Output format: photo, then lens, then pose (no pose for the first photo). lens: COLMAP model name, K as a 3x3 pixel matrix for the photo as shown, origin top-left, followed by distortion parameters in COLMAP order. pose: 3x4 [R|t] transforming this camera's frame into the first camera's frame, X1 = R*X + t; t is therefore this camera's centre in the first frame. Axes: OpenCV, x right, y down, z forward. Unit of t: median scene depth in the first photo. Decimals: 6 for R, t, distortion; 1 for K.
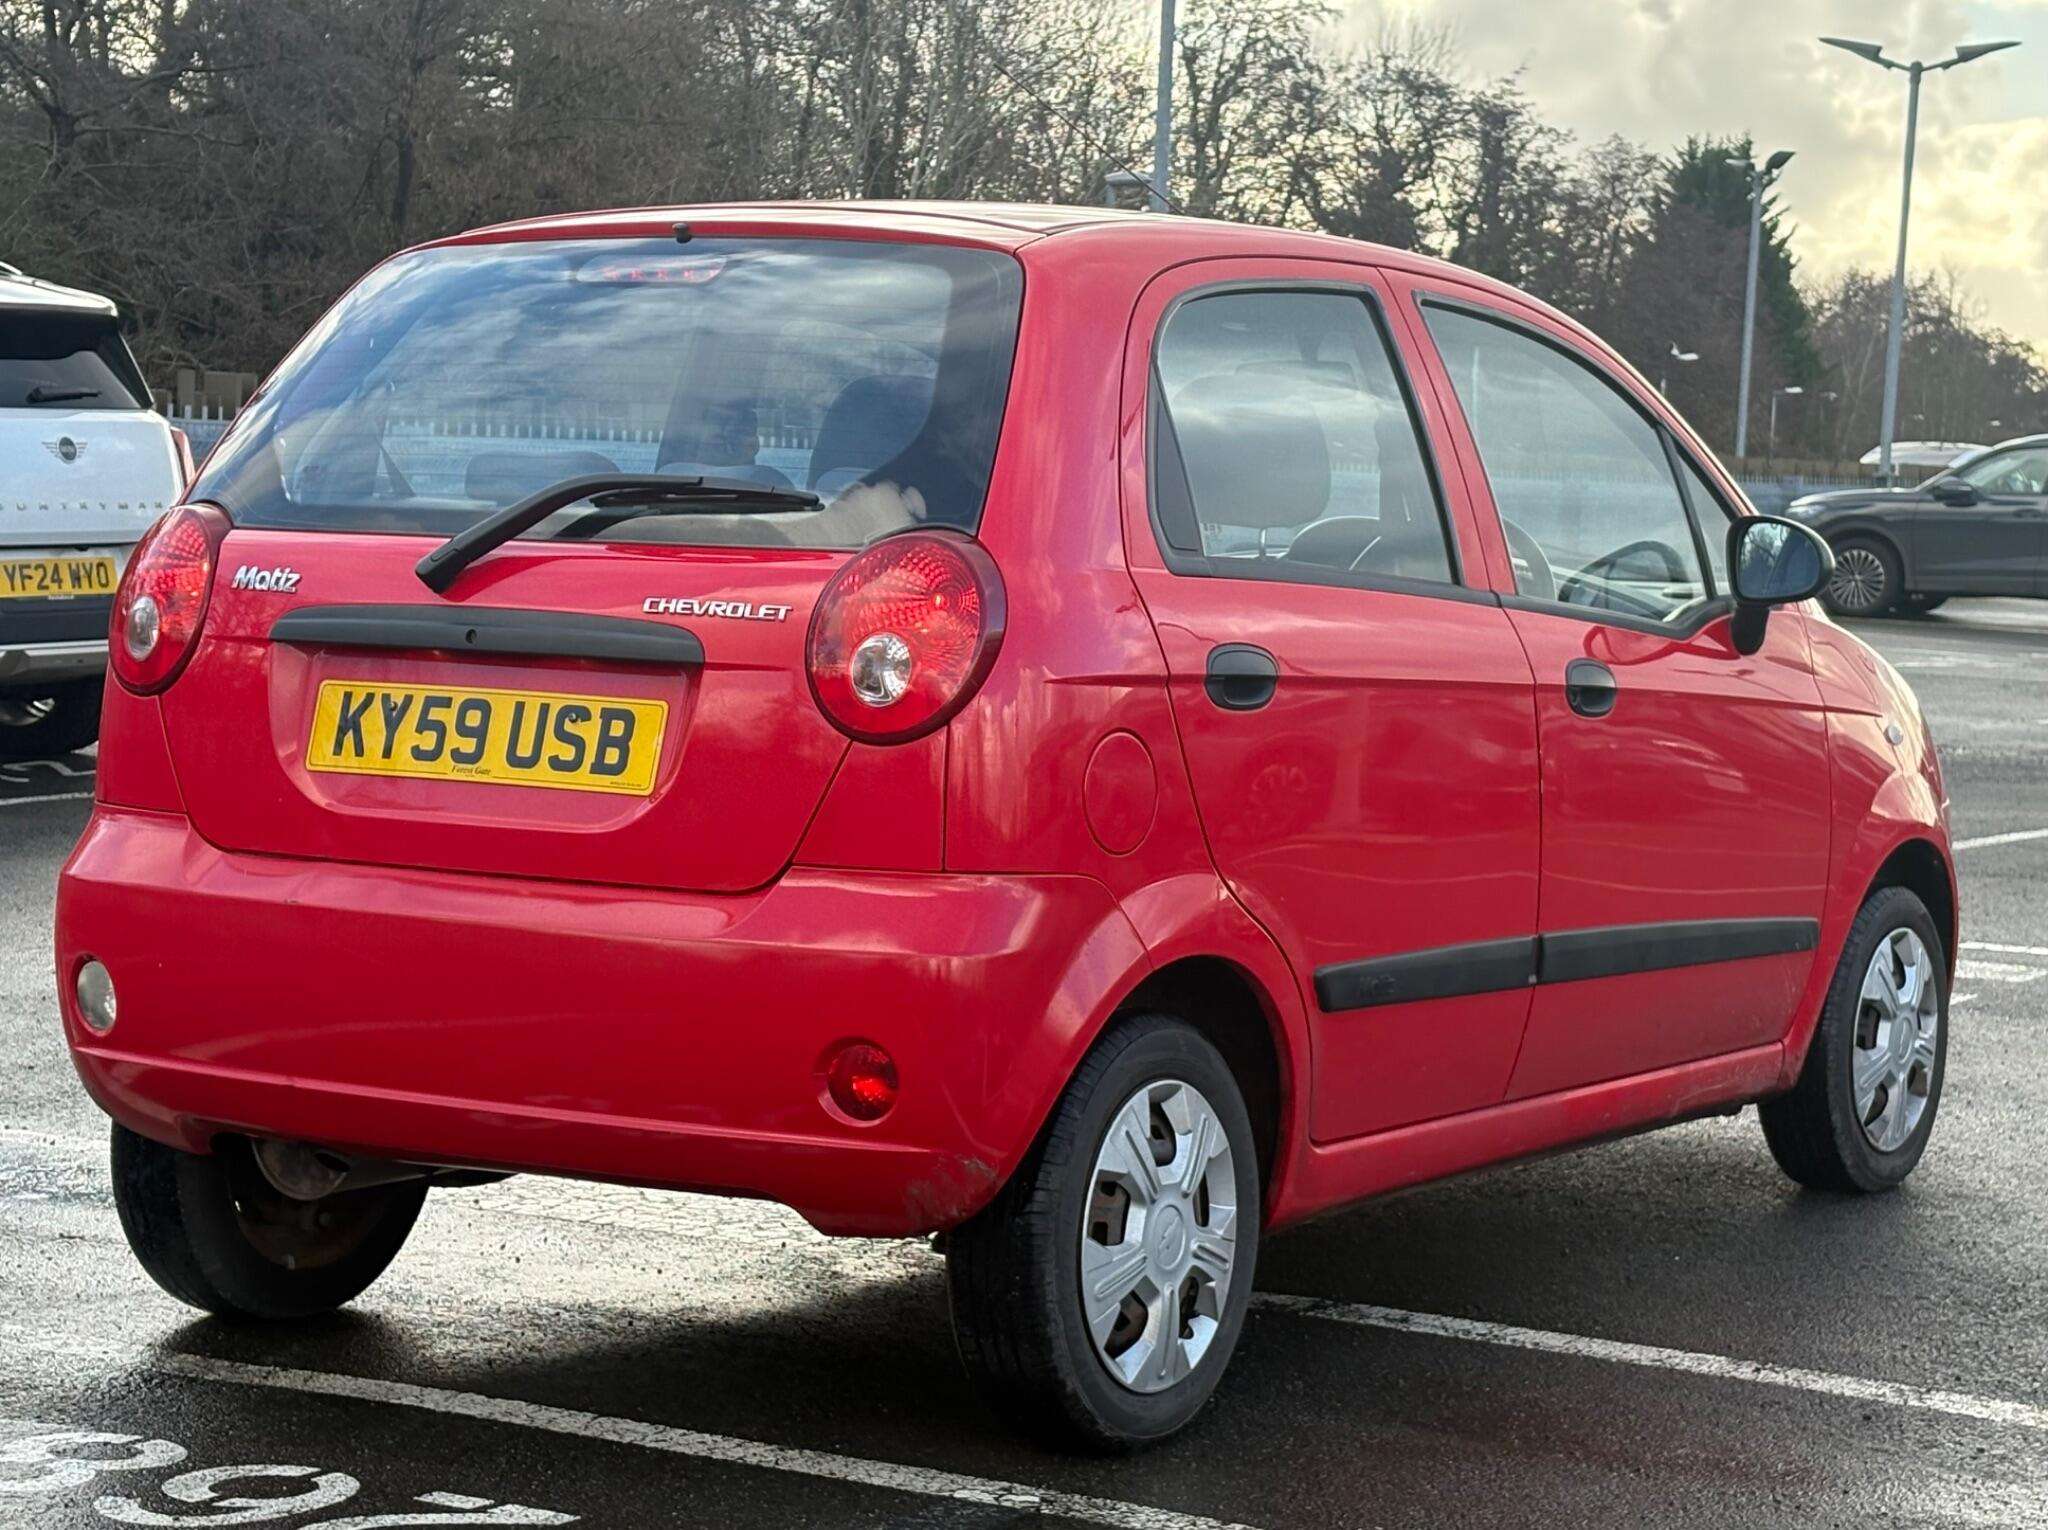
lens RADIAL K [[4126.3, 0, 1057.6], [0, 4126.3, 762.4], [0, 0, 1]] dist [0.229108, -0.730504]
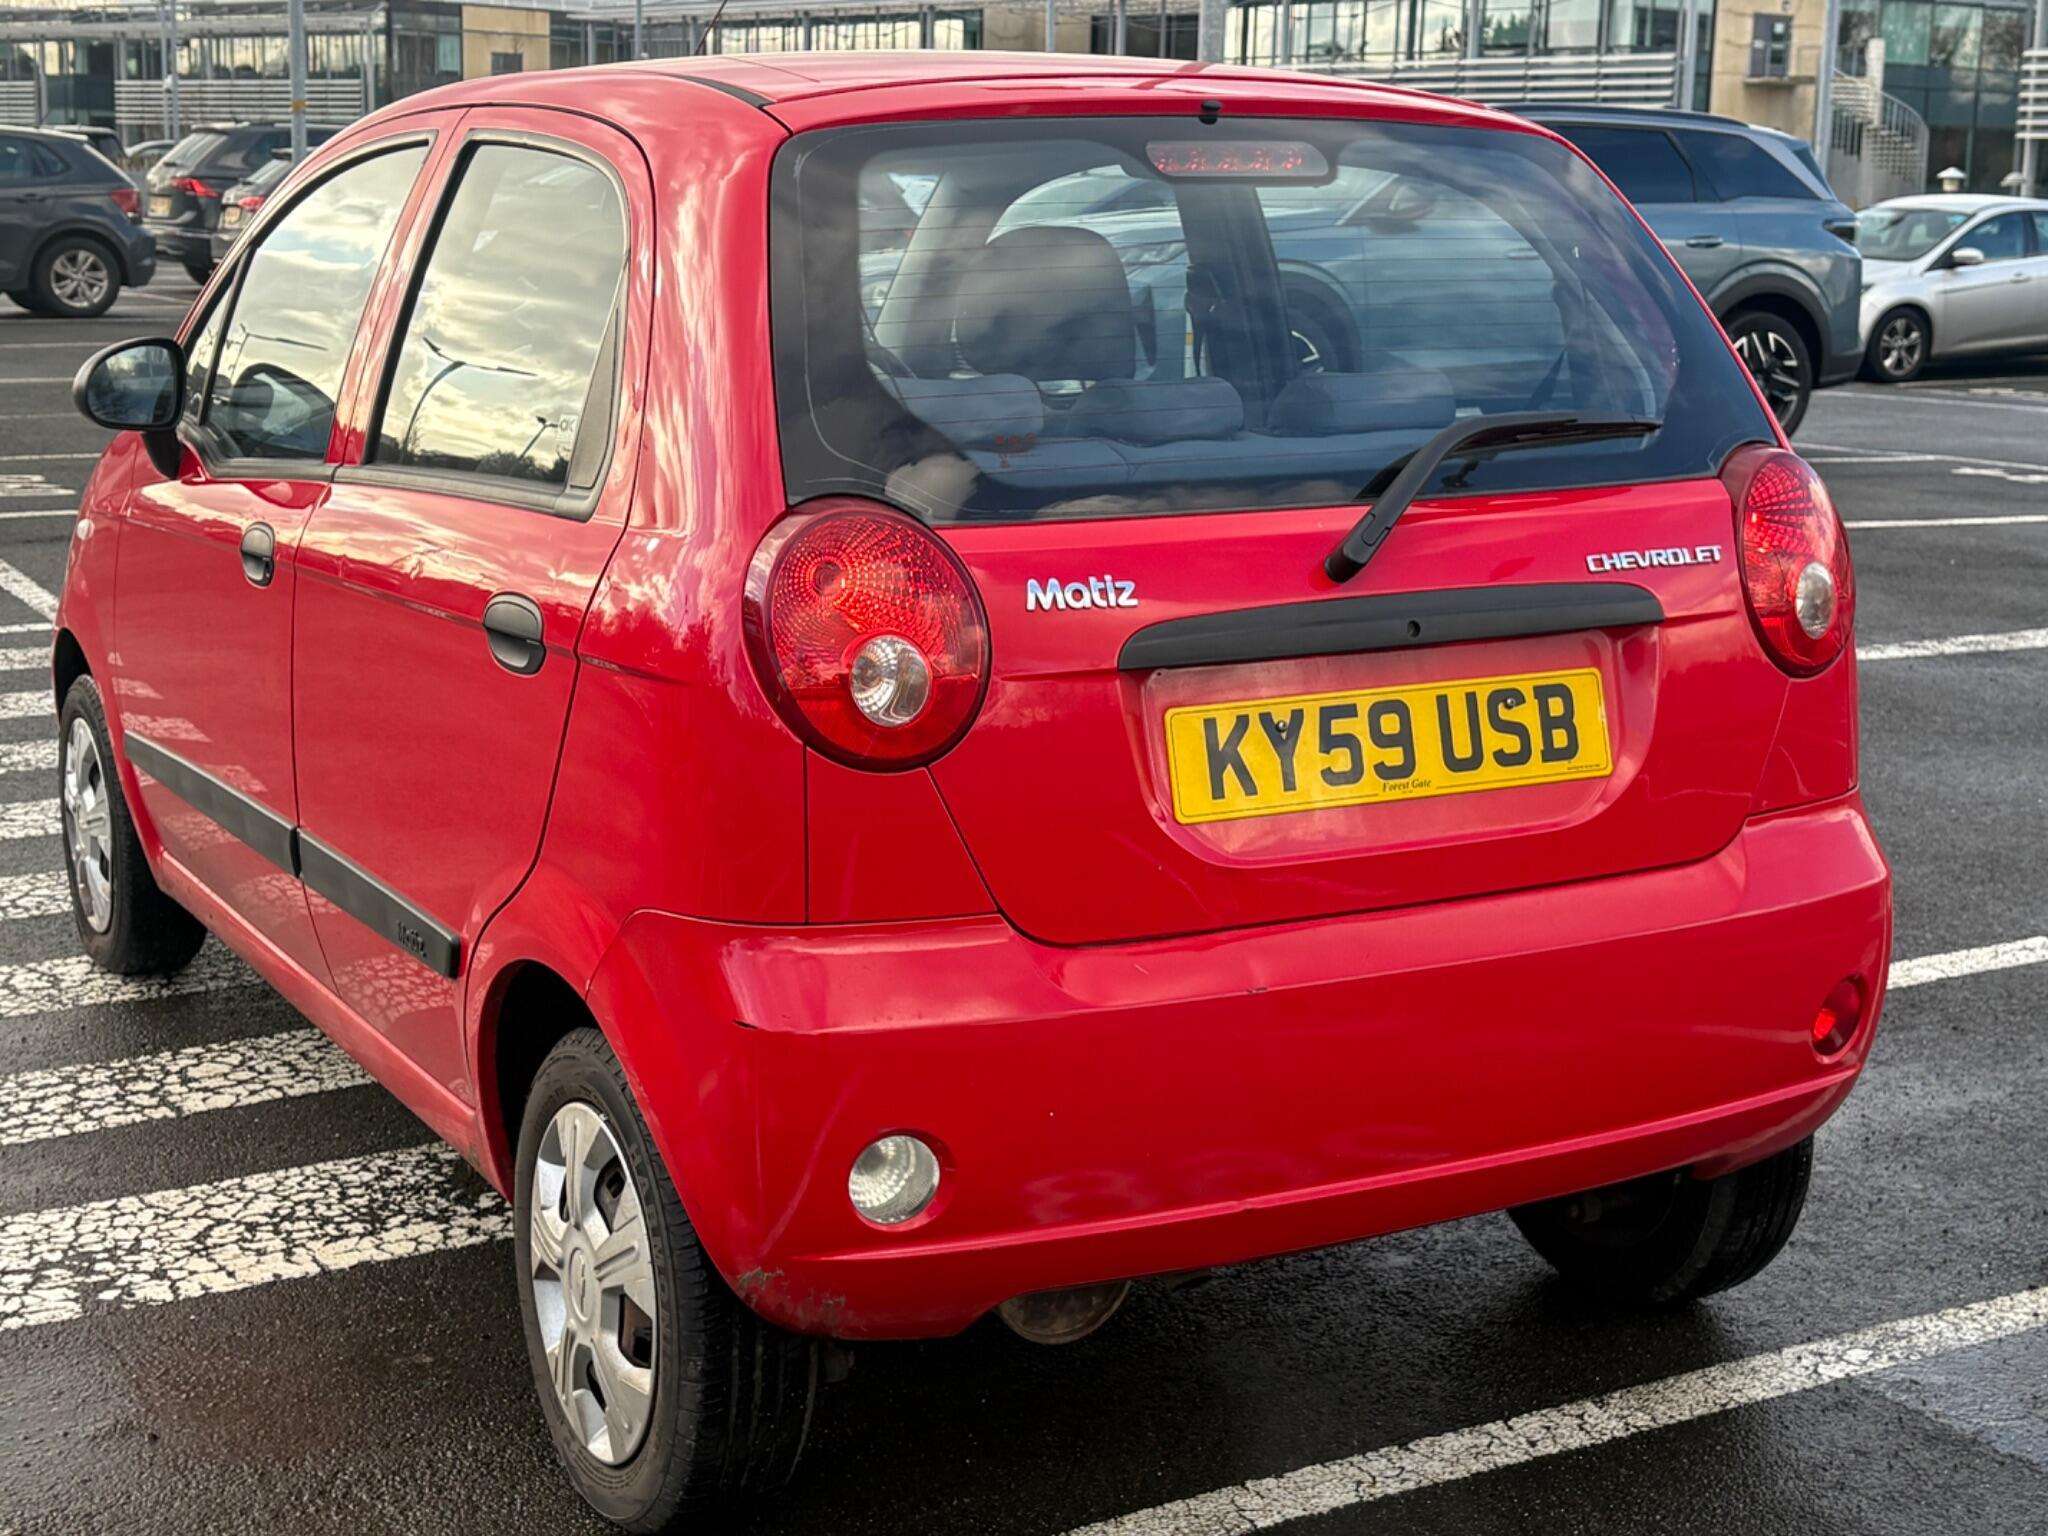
lens RADIAL K [[2969.2, 0, 1024.0], [0, 2969.2, 768.0], [0, 0, 1]] dist [0.221469, -0.779858]
pose [[0.488716, -0.197816, 0.849721, -0.690697], [0.064766, 0.979494, 0.190778, -0.121689], [-0.870036, -0.038203, 0.491507, 0.762725]]
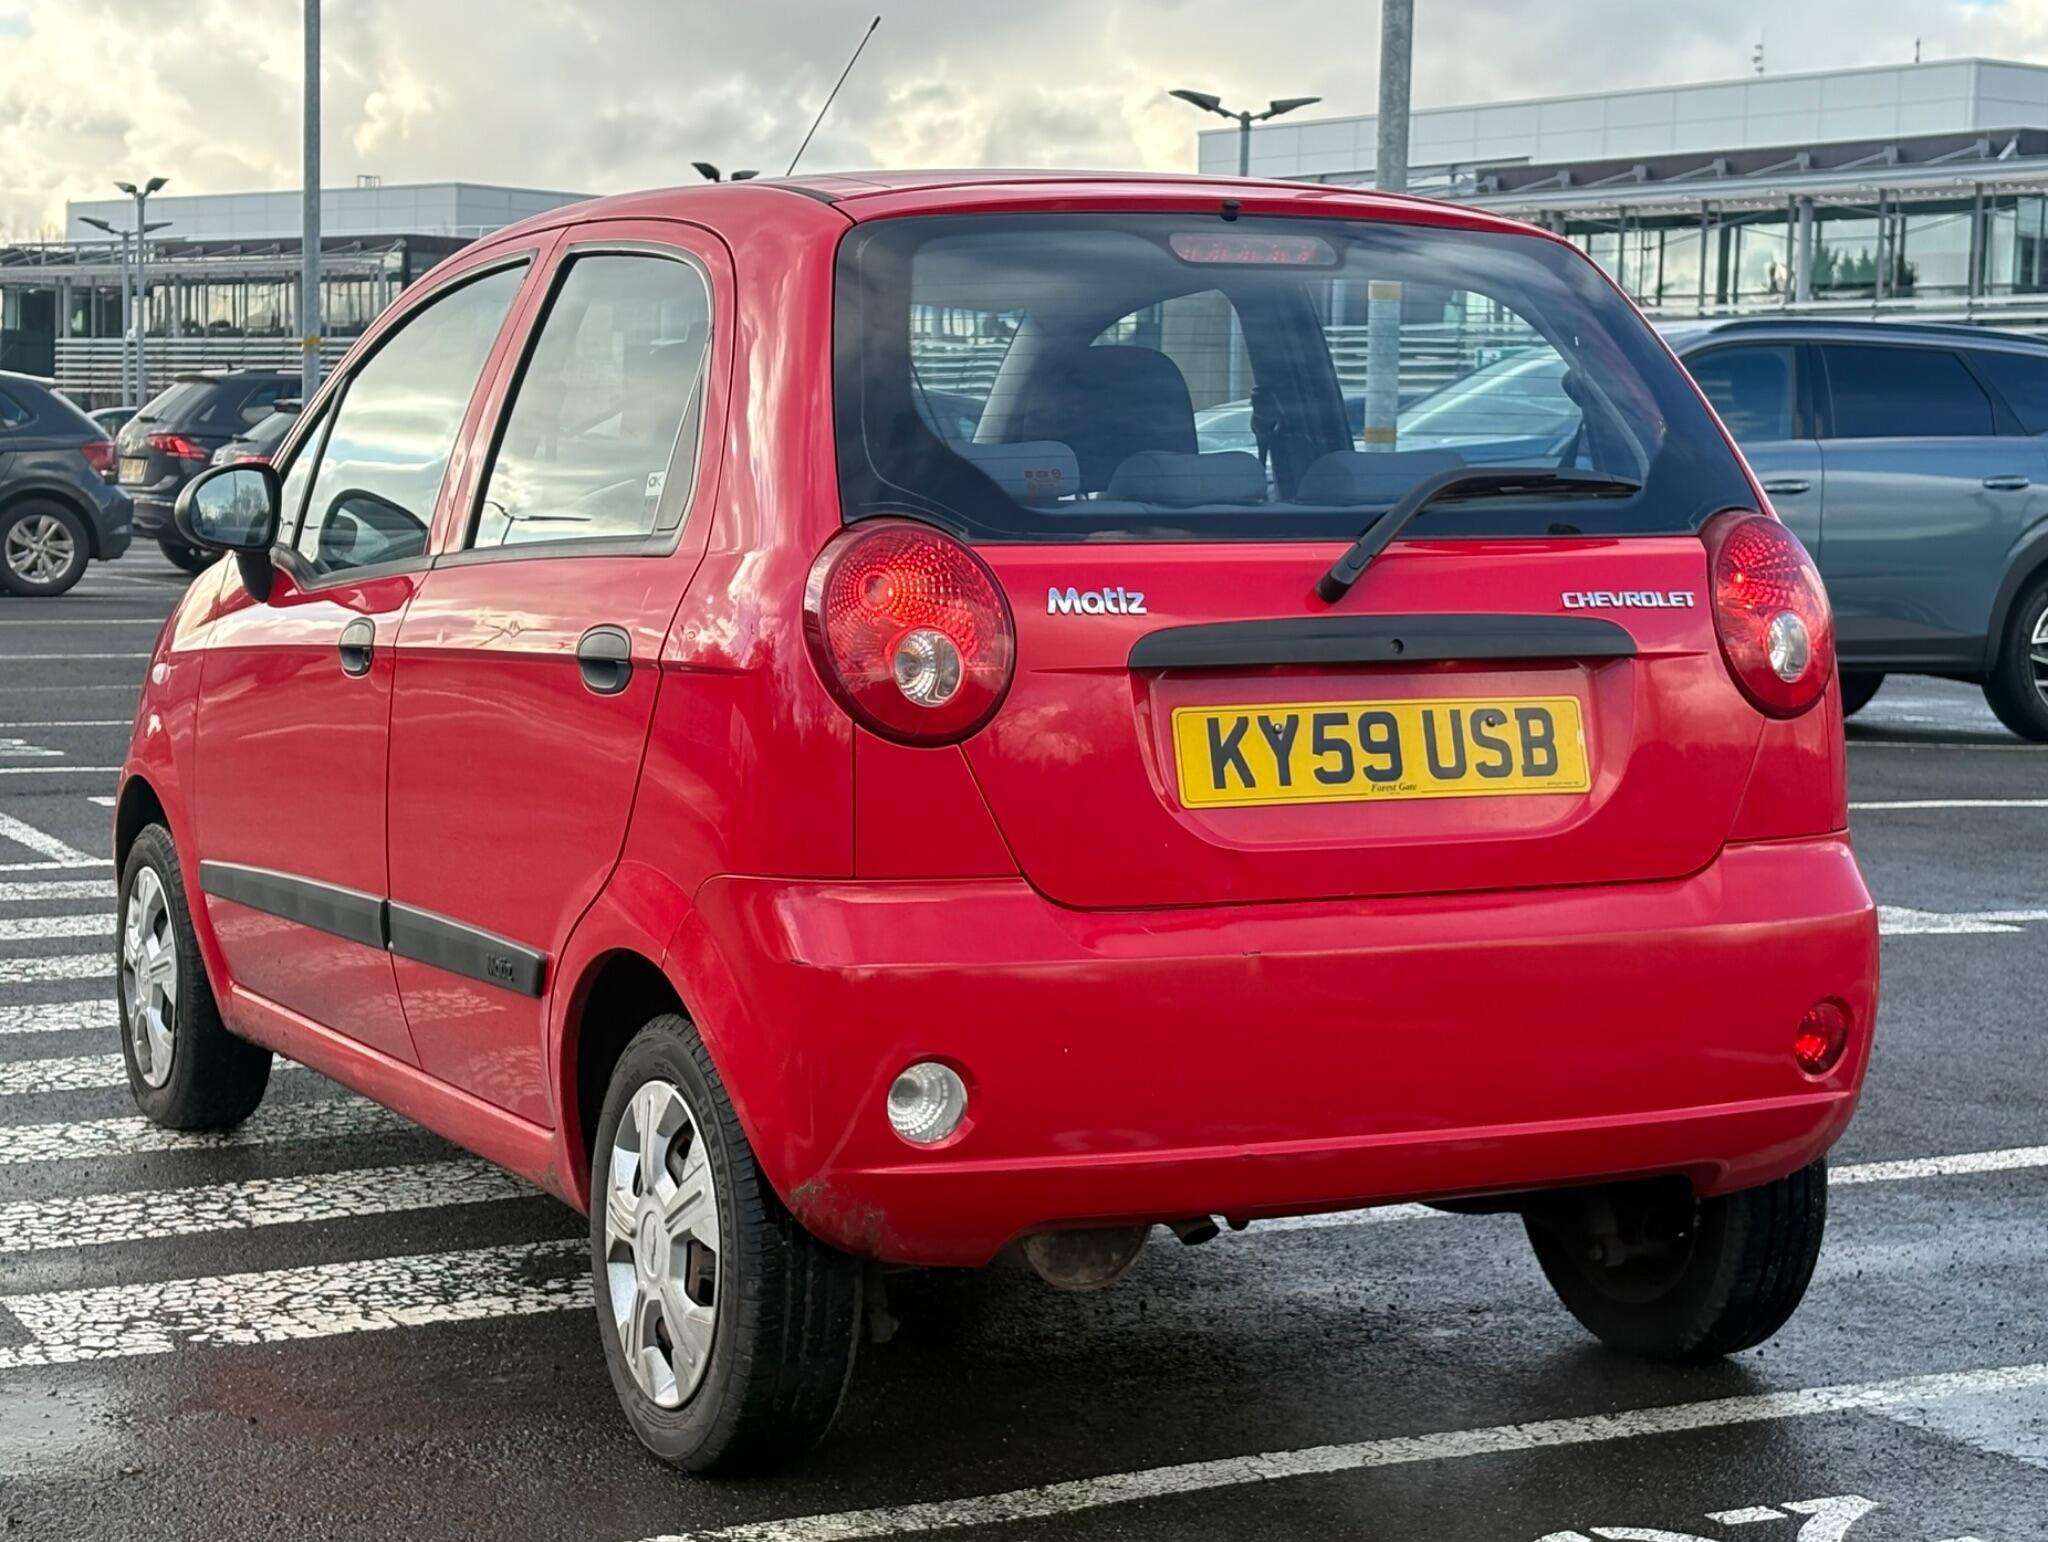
lens RADIAL K [[4002.5, 0, 1024.0], [0, 4002.5, 771.0], [0, 0, 1]] dist [0.184178, -0.317847]
pose [[0.531806, -0.094349, 0.841594, -0.949258], [0.065267, 0.995385, 0.070348, -0.071216], [-0.844347, 0.017517, 0.535510, 0.576173]]
